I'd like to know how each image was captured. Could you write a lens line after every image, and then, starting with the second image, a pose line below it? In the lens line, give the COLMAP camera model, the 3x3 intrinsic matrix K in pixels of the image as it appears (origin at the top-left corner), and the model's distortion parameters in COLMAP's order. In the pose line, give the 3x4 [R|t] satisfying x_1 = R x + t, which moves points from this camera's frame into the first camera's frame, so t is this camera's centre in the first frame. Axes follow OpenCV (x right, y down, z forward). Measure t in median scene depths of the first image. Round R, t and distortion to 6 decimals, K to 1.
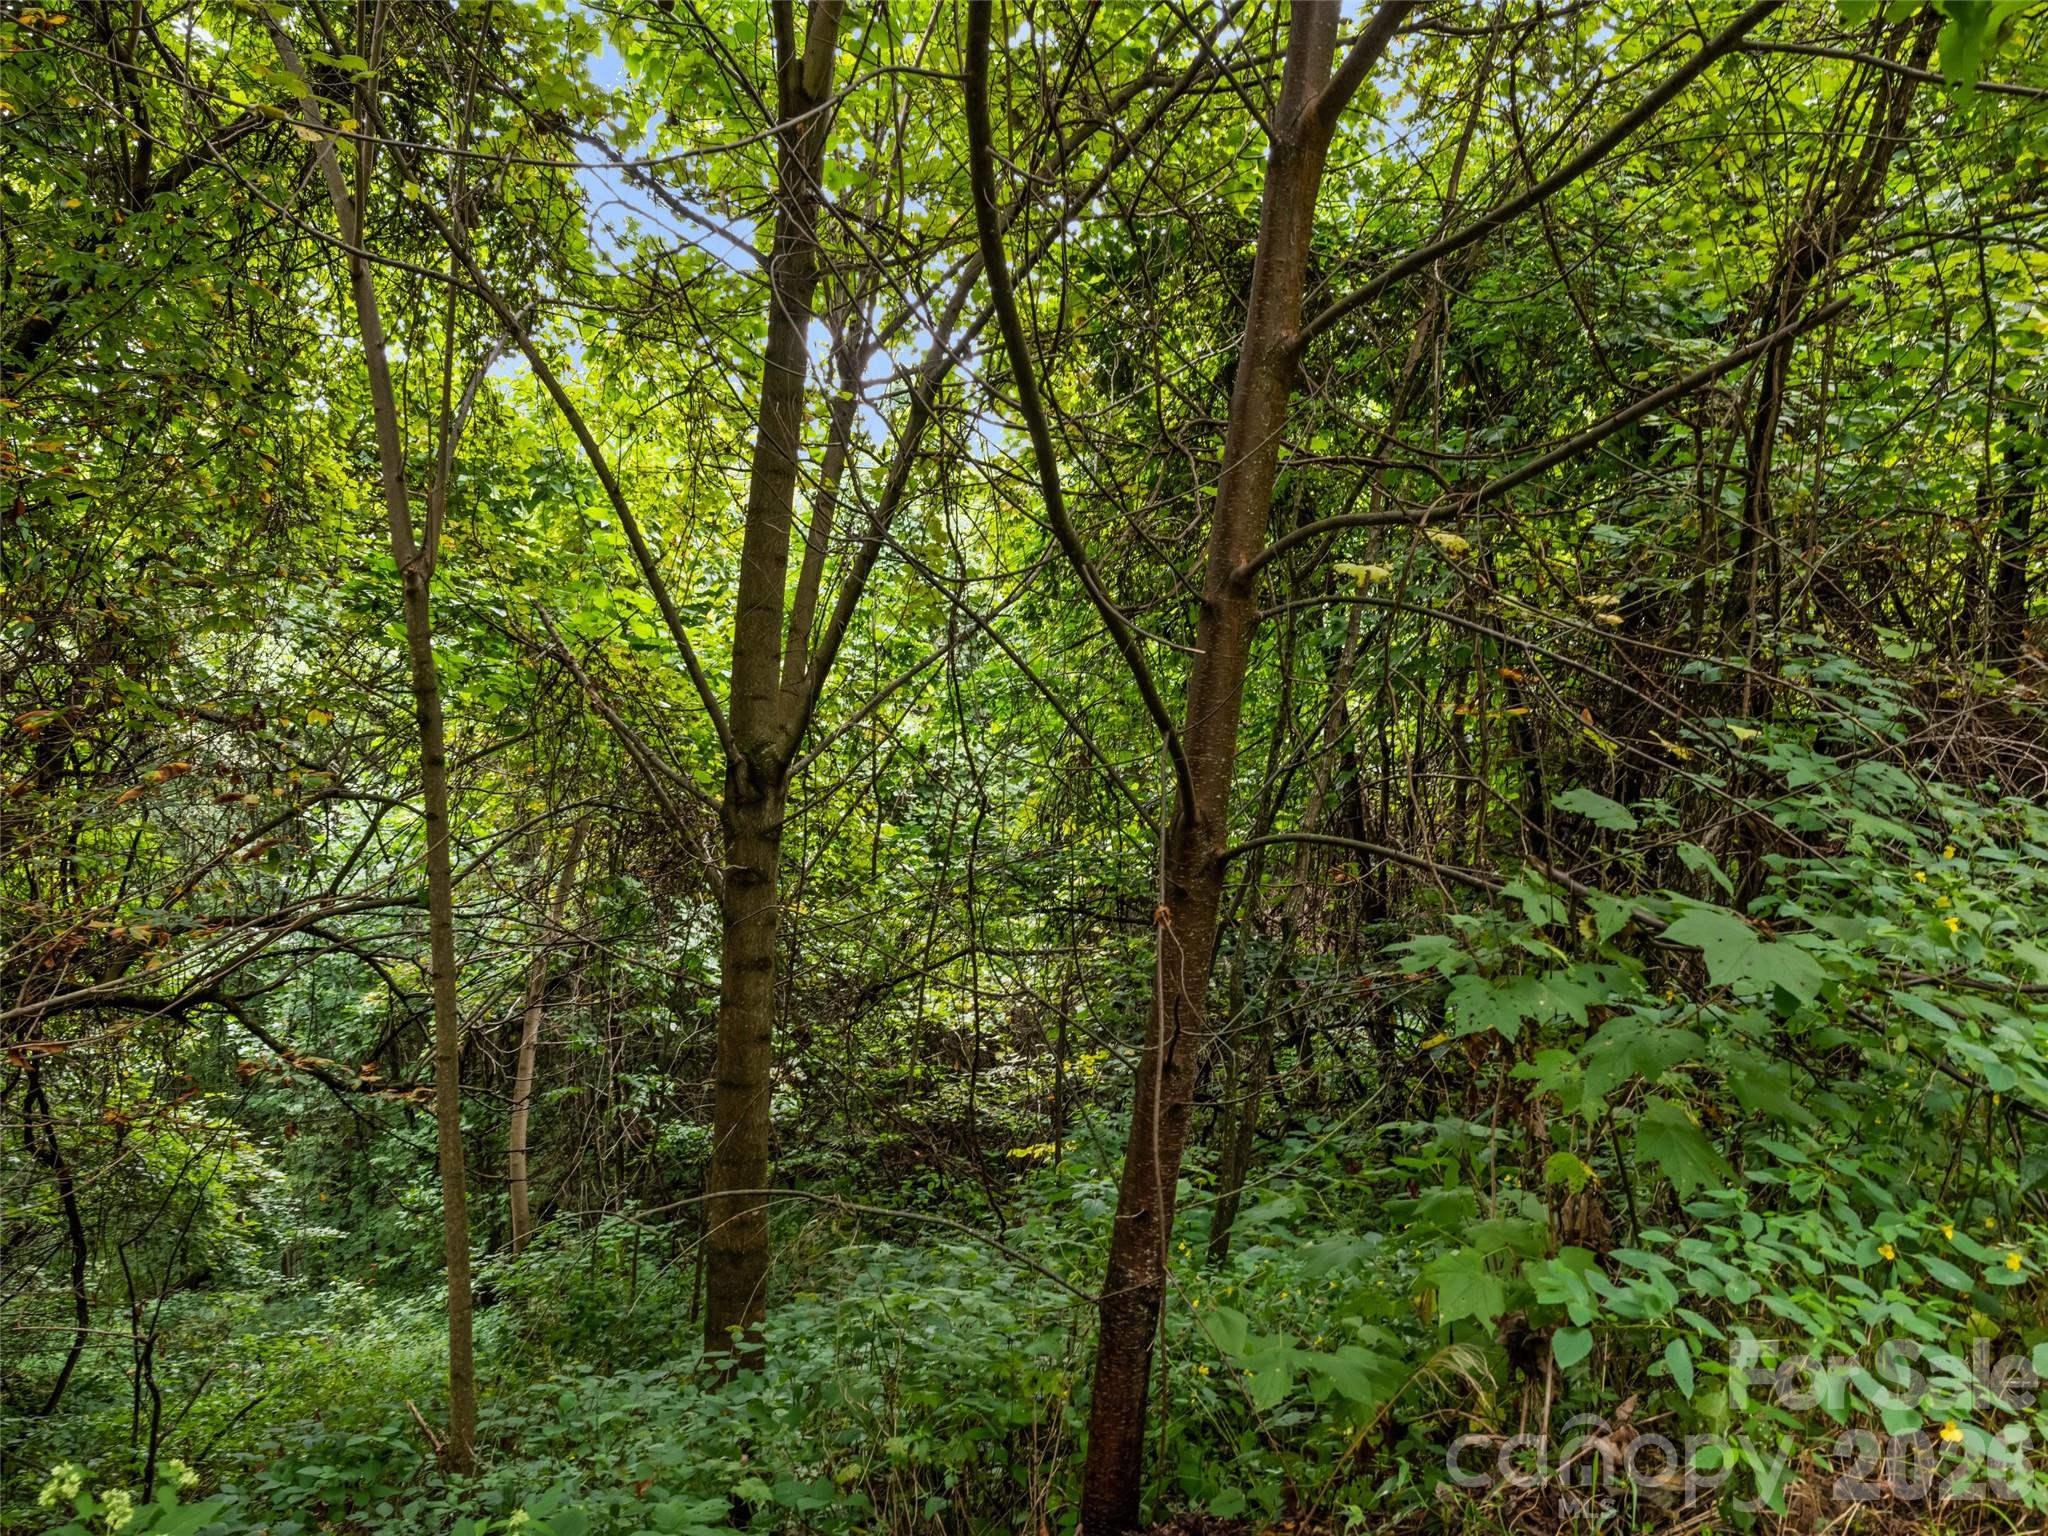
lens RADIAL K [[1408.2, 0, 1024.0], [0, 1408.2, 768.0], [0, 0, 1]] dist [0.015810, -0.017459]
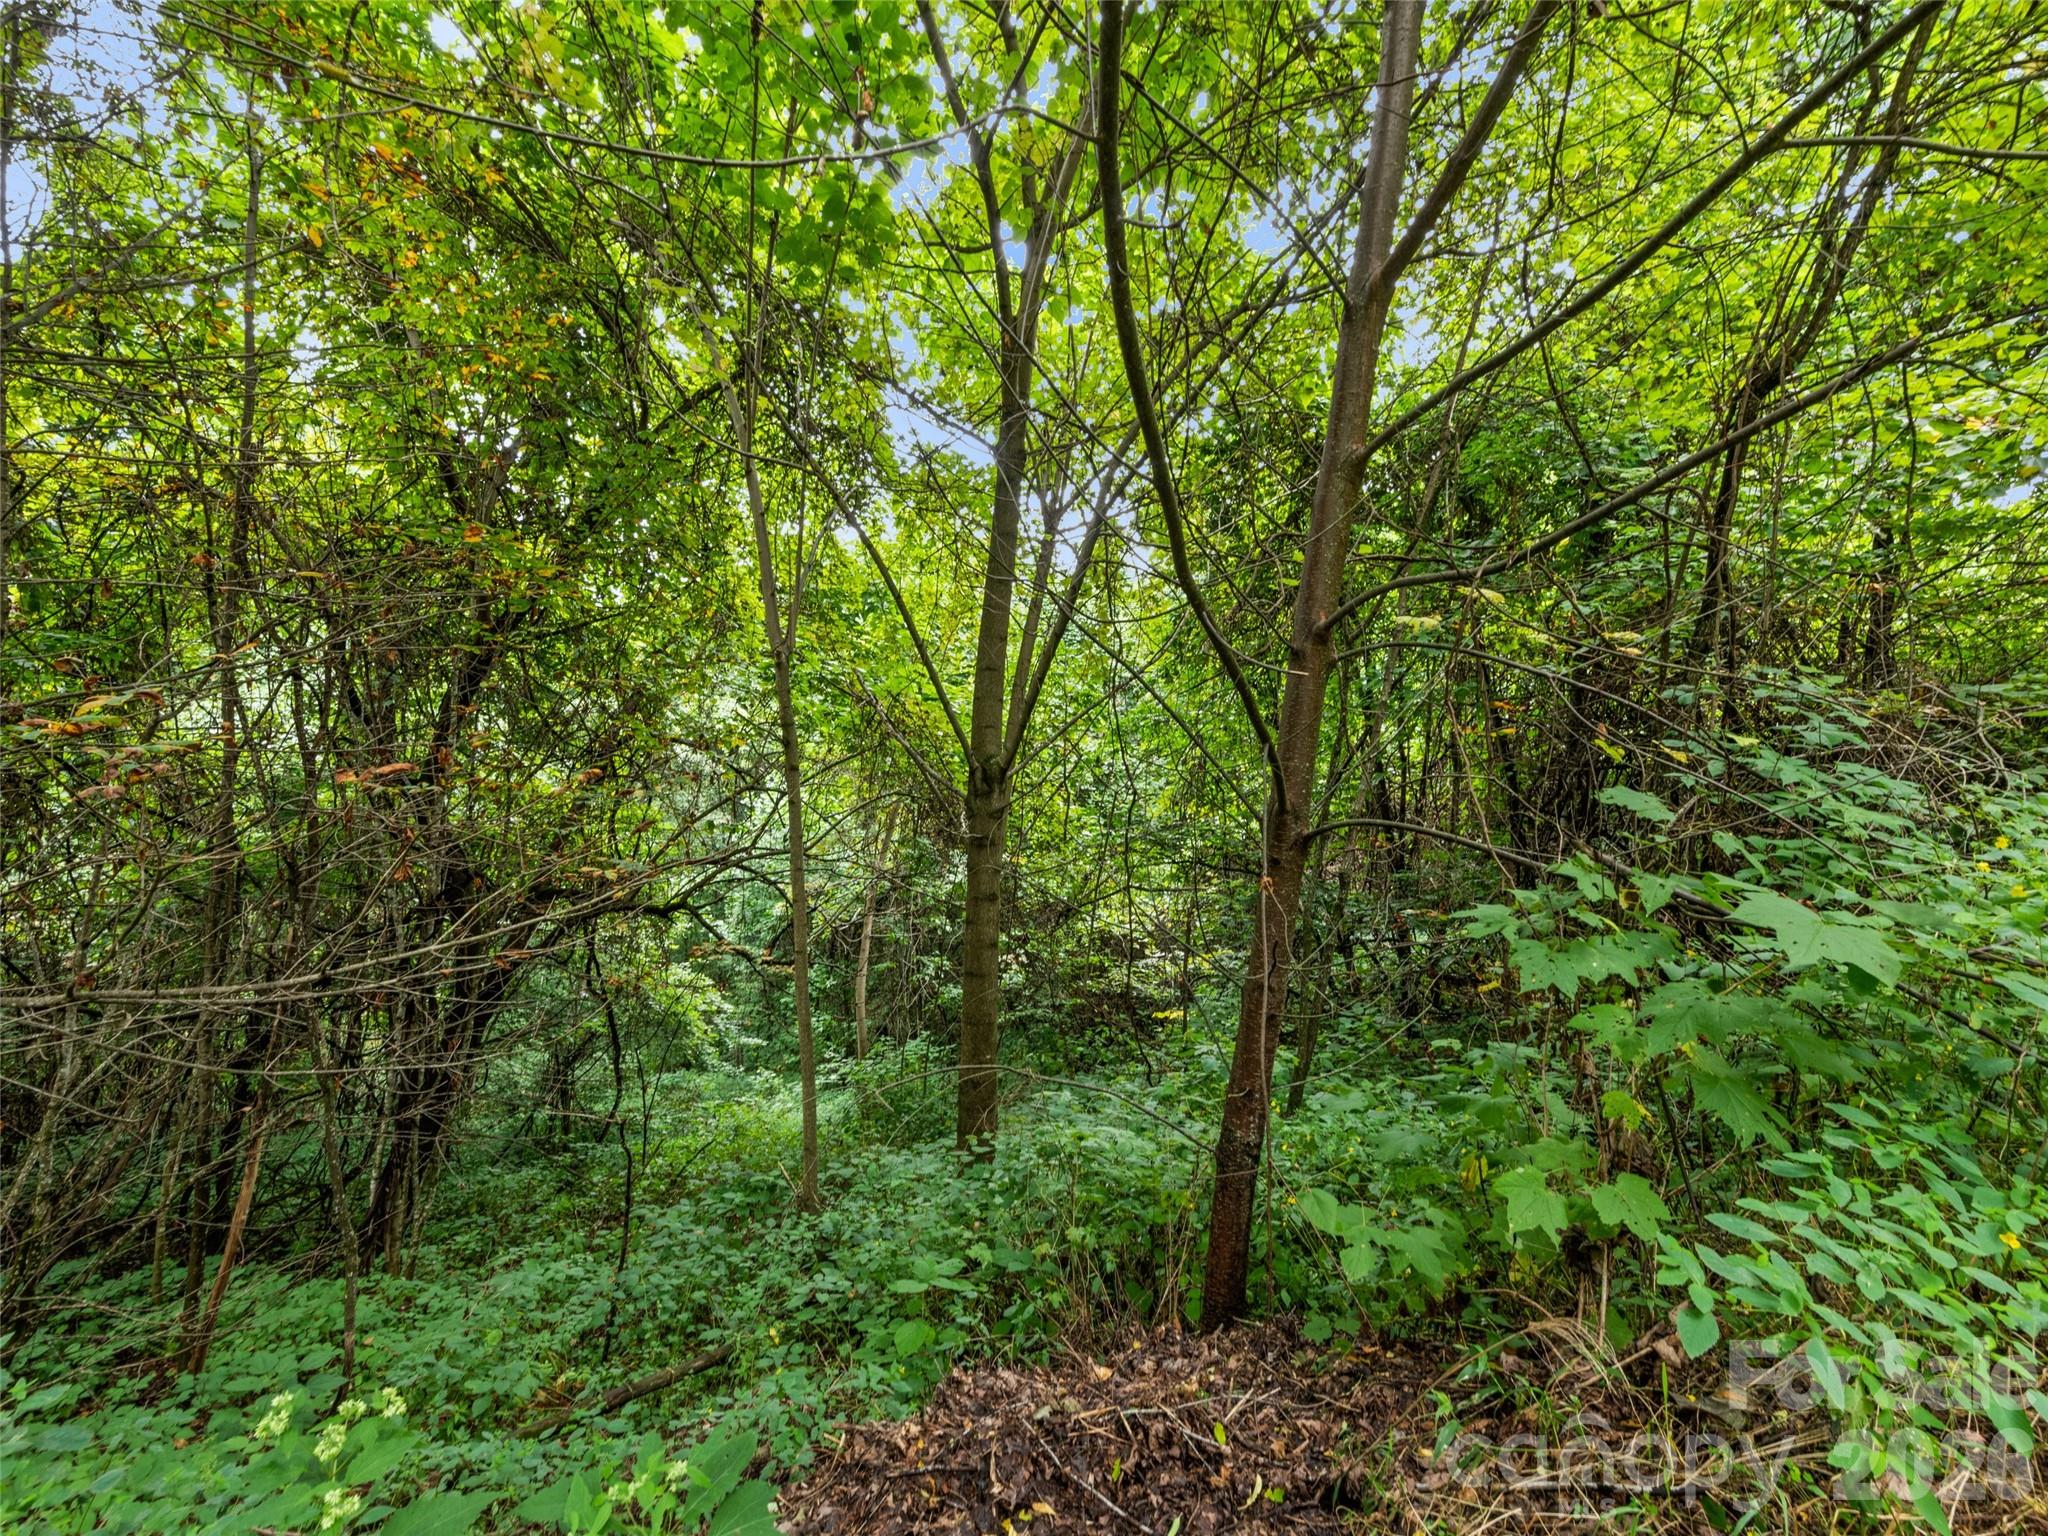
lens RADIAL K [[824.6, 0, 1035.9], [0, 824.6, 772.0], [0, 0, 1]] dist [0.013898, -0.000142]
pose [[0.988208, -0.003294, -0.153082, 0.002602], [0.003375, 0.999994, 0.000267, 0.000386], [0.153080, -0.000780, 0.988213, 0.105100]]
